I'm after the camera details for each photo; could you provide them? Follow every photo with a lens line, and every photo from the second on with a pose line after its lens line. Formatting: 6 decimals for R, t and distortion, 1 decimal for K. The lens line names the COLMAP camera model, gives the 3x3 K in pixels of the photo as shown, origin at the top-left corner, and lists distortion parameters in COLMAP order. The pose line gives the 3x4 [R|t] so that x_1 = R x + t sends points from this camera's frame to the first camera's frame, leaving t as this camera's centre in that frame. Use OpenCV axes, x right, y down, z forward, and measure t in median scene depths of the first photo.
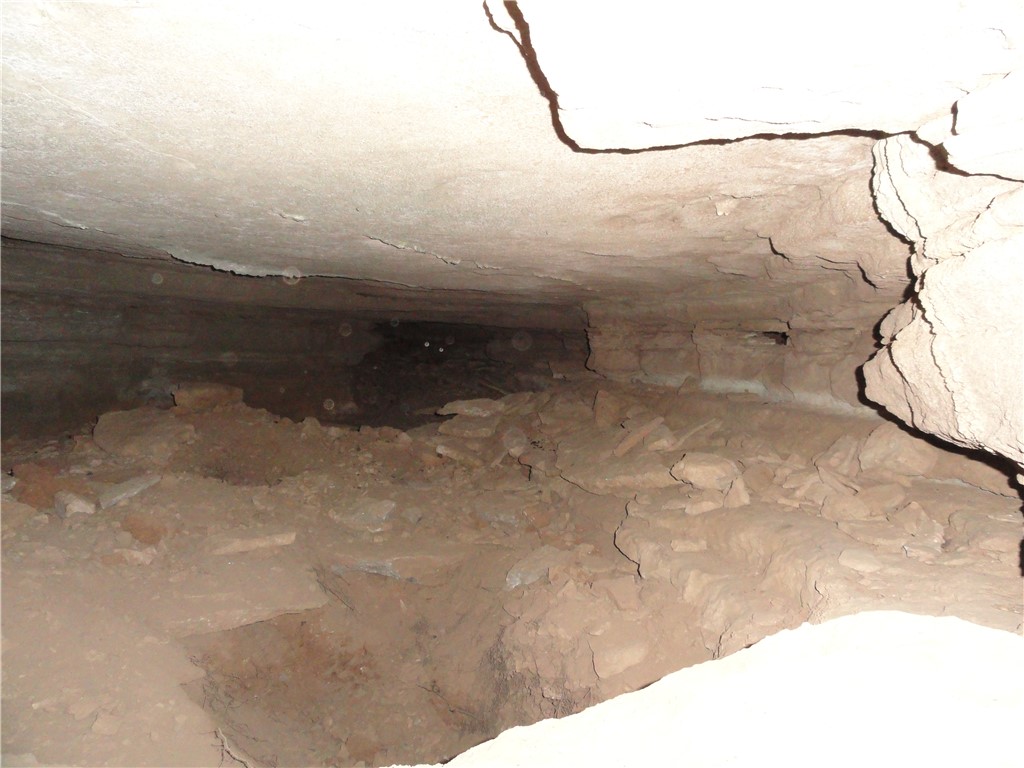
lens RADIAL K [[707.8, 0, 512.0], [0, 707.8, 384.0], [0, 0, 1]] dist [-0.010359, 0.002856]
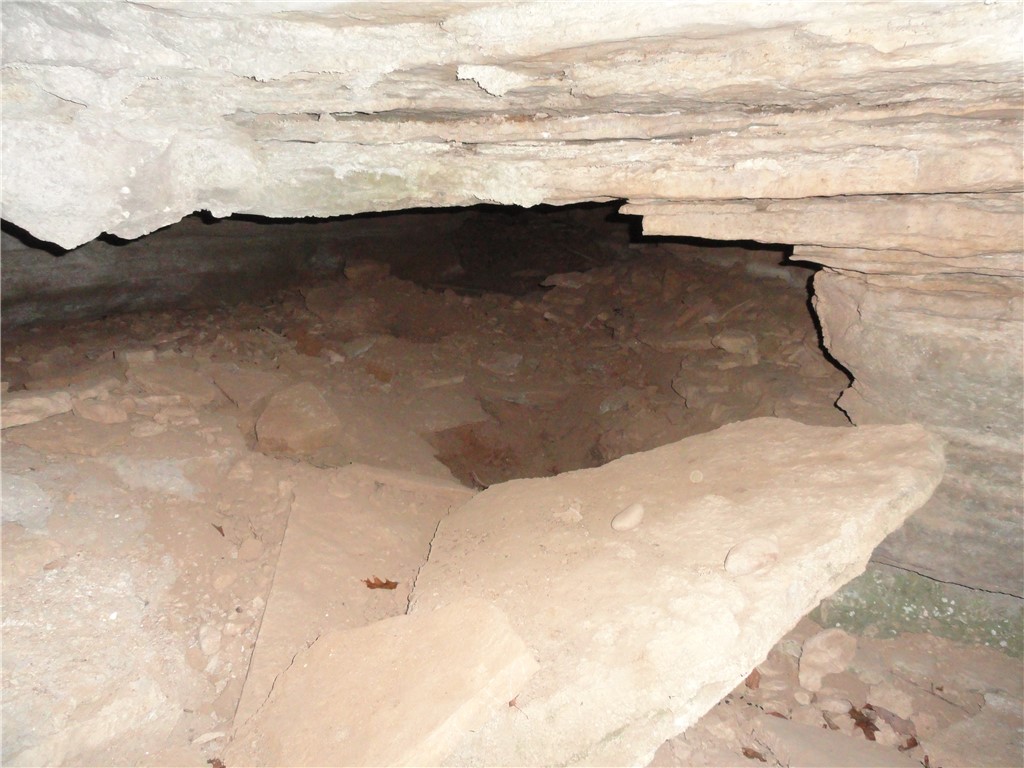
lens RADIAL K [[707.8, 0, 512.0], [0, 707.8, 384.0], [0, 0, 1]] dist [-0.010359, 0.002856]
pose [[0.995840, 0.018330, -0.089260, -0.057168], [0.002452, 0.973812, 0.227340, -0.116047], [0.091090, -0.226613, 0.969716, -0.468526]]
